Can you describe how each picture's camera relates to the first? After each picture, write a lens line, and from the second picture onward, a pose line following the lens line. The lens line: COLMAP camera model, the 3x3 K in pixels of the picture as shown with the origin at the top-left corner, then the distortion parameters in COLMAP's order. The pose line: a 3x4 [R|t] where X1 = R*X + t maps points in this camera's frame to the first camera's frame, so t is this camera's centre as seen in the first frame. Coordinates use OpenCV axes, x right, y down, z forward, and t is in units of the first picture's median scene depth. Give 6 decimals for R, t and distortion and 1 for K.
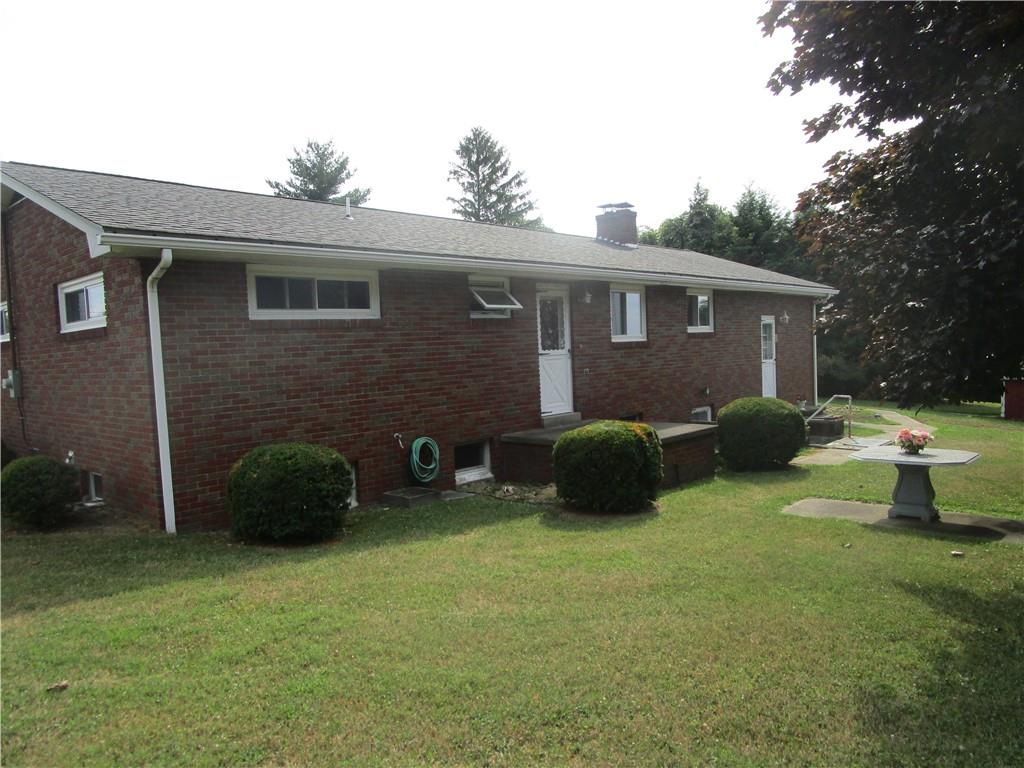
lens RADIAL K [[729.8, 0, 511.9], [0, 729.8, 388.5], [0, 0, 1]] dist [-0.037141, 0.001391]
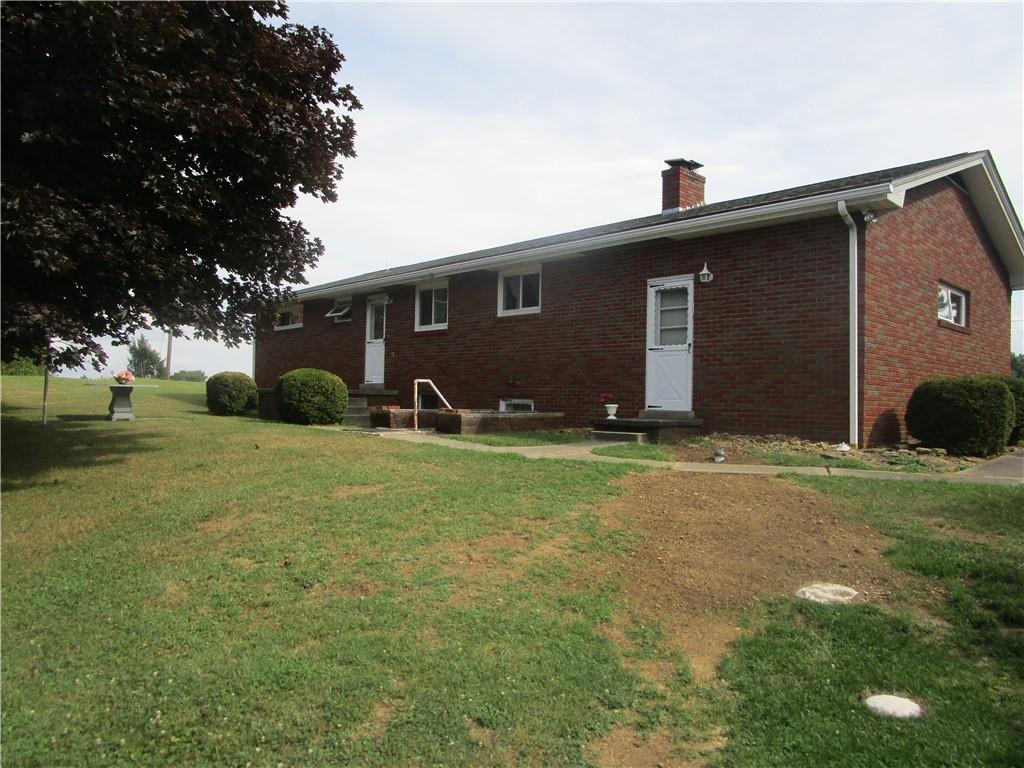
lens RADIAL K [[729.8, 0, 511.9], [0, 729.8, 388.5], [0, 0, 1]] dist [-0.037141, 0.001391]
pose [[-0.046146, 0.016923, -0.998791, 1.198075], [-0.077287, 0.996799, 0.020460, -0.003874], [0.995940, 0.078138, -0.044690, 1.062593]]
